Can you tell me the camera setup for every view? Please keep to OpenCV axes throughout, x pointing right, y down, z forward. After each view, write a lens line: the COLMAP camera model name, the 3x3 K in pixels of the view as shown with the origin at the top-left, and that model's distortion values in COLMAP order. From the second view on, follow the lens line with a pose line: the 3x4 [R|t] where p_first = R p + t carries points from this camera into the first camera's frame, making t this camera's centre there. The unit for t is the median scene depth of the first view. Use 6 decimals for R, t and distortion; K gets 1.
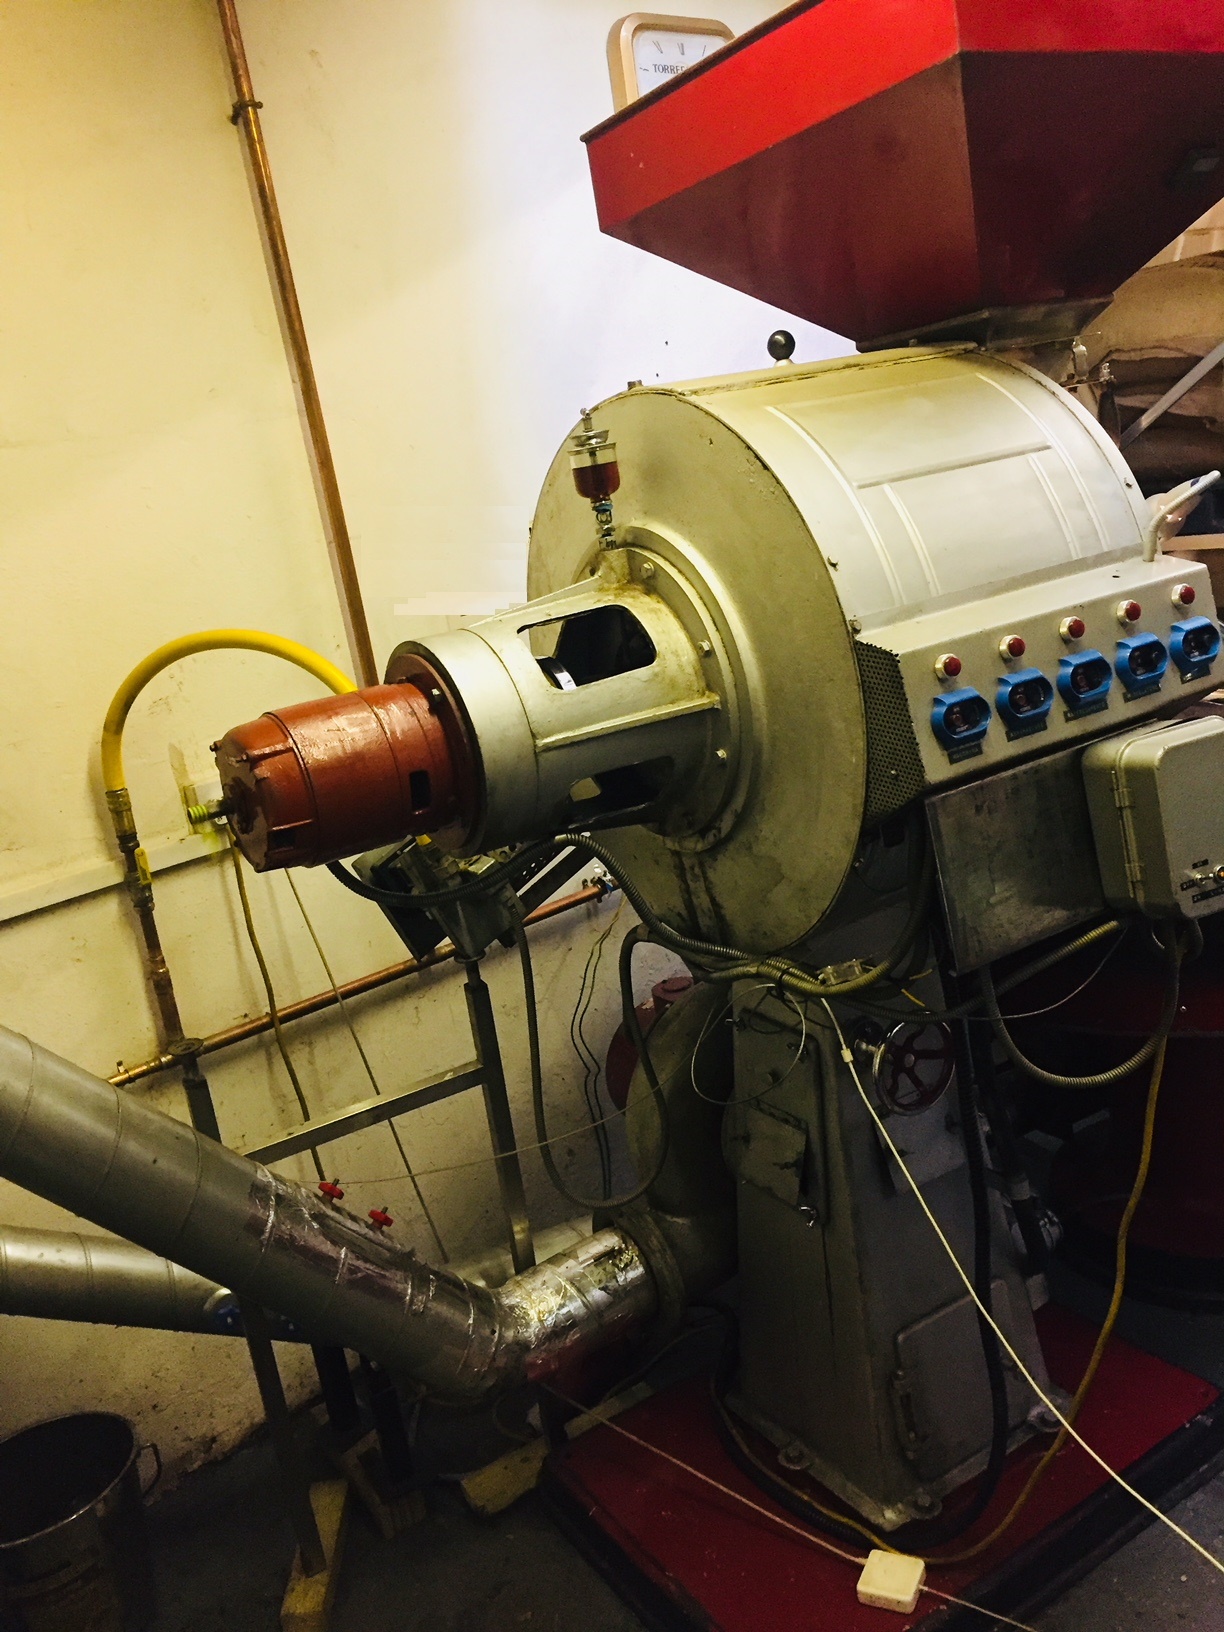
lens RADIAL K [[1426.3, 0, 612.8], [0, 1426.3, 812.4], [0, 0, 1]] dist [0.085078, -0.128669]
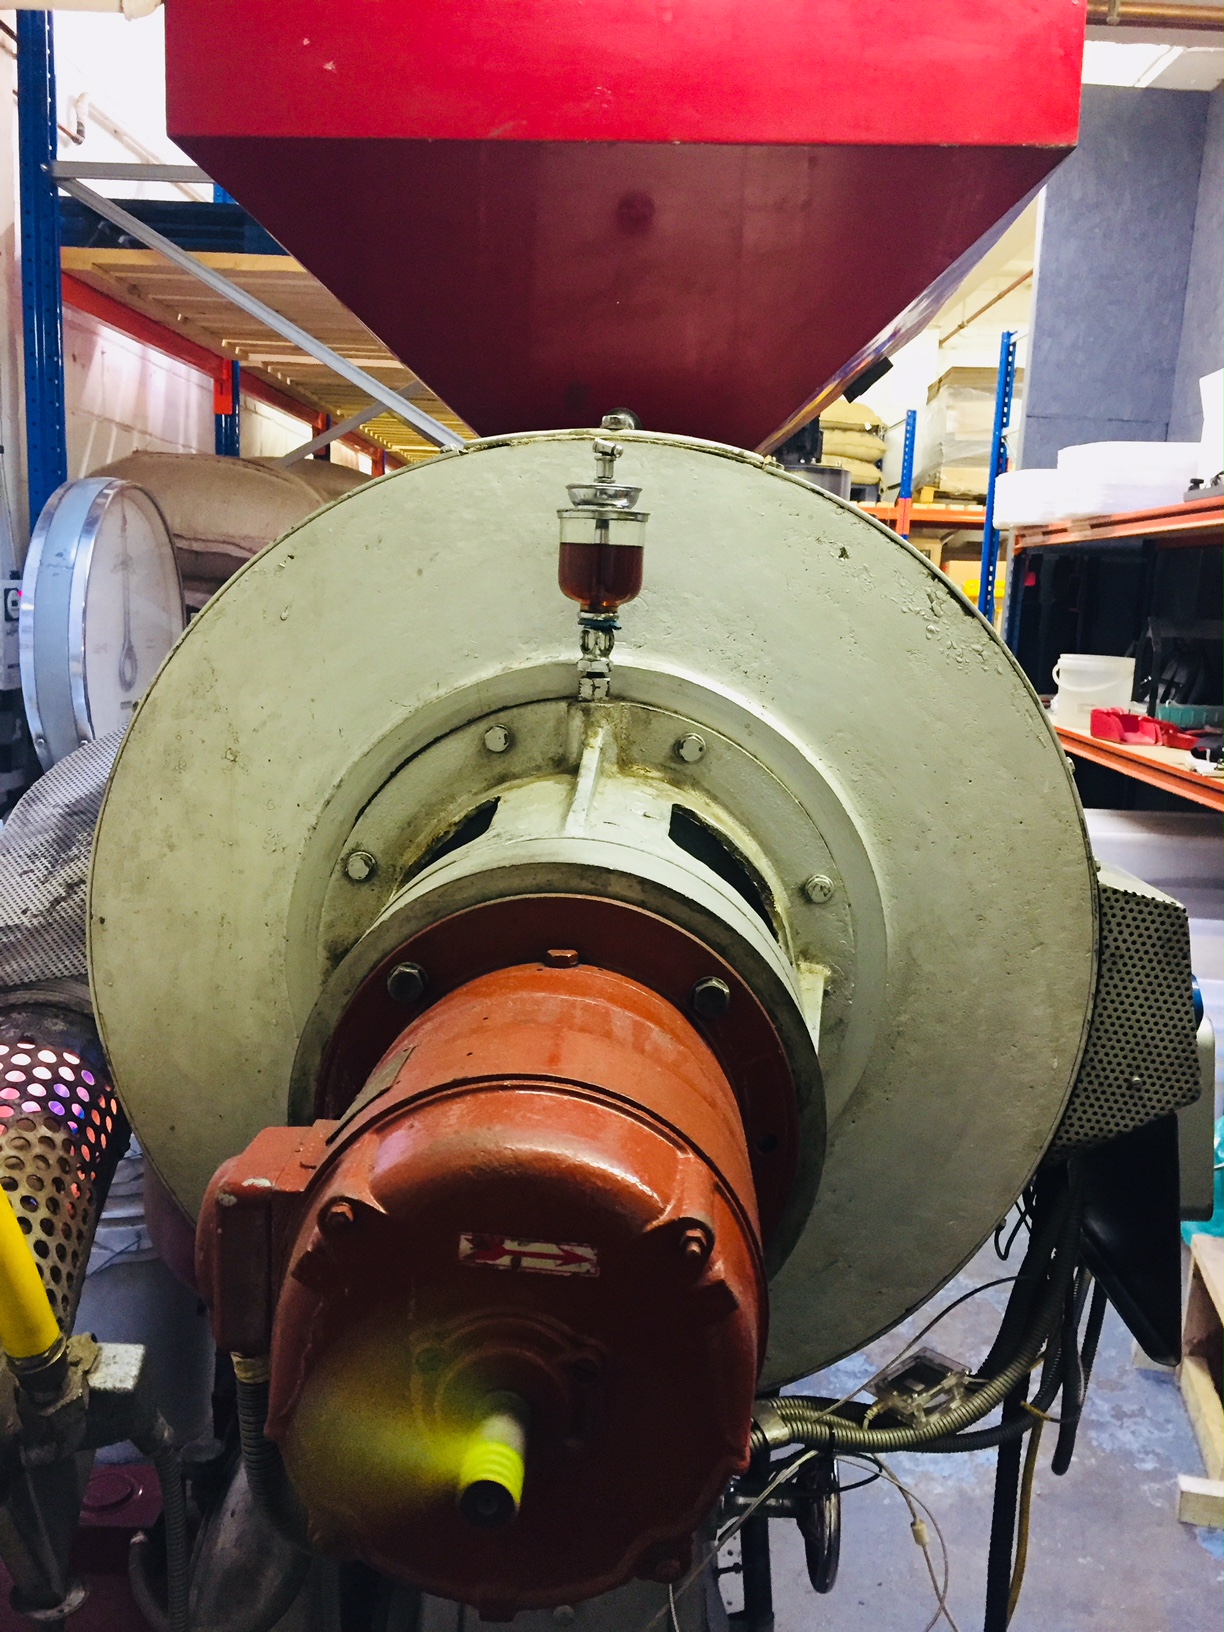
lens RADIAL K [[1426.3, 0, 610.4], [0, 1426.3, 815.6], [0, 0, 1]] dist [0.085078, -0.128669]
pose [[0.537380, 0.064446, 0.840874, -0.460140], [0.064282, 0.991045, -0.117036, -0.076957], [-0.840887, 0.116946, 0.528425, 0.722663]]
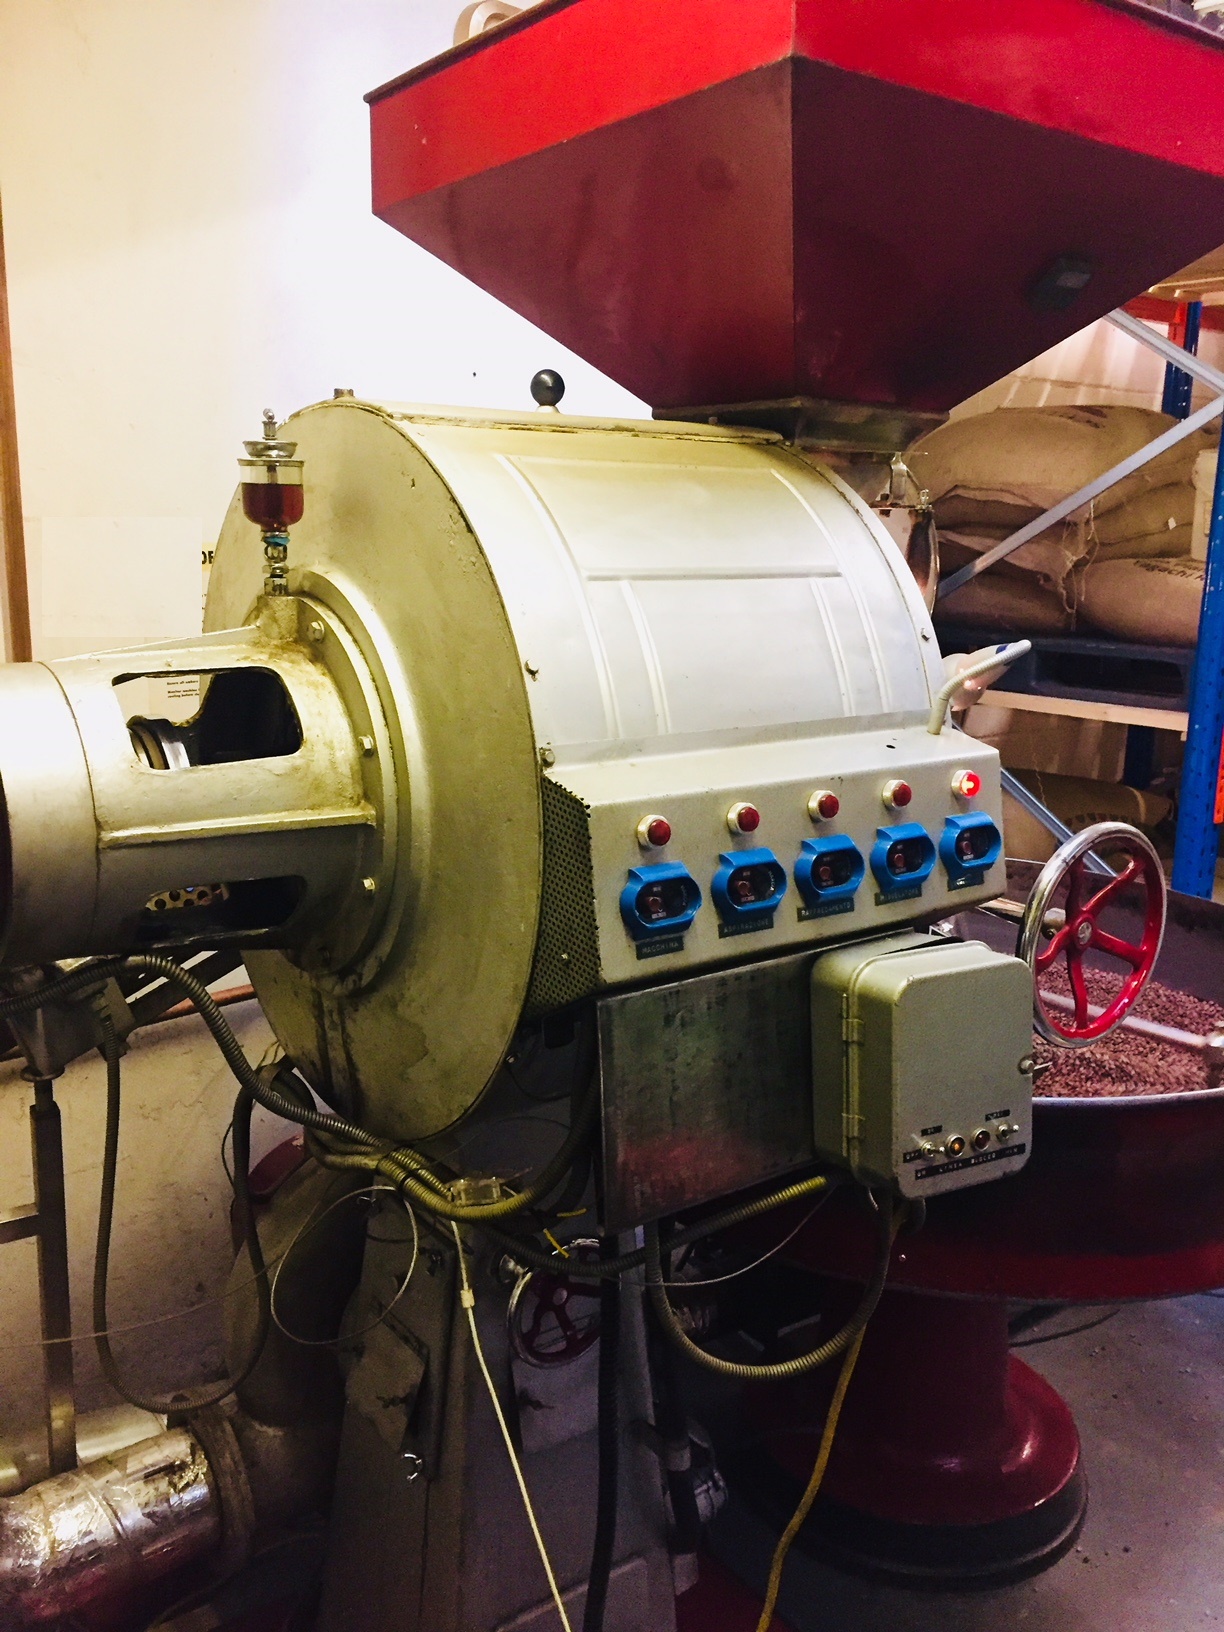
lens RADIAL K [[1426.3, 0, 617.8], [0, 1426.3, 812.1], [0, 0, 1]] dist [0.085078, -0.128669]
pose [[0.978567, 0.166136, 0.121679, 0.103581], [-0.161672, 0.985783, -0.045751, -0.063533], [-0.127550, 0.025098, 0.991515, 0.215895]]
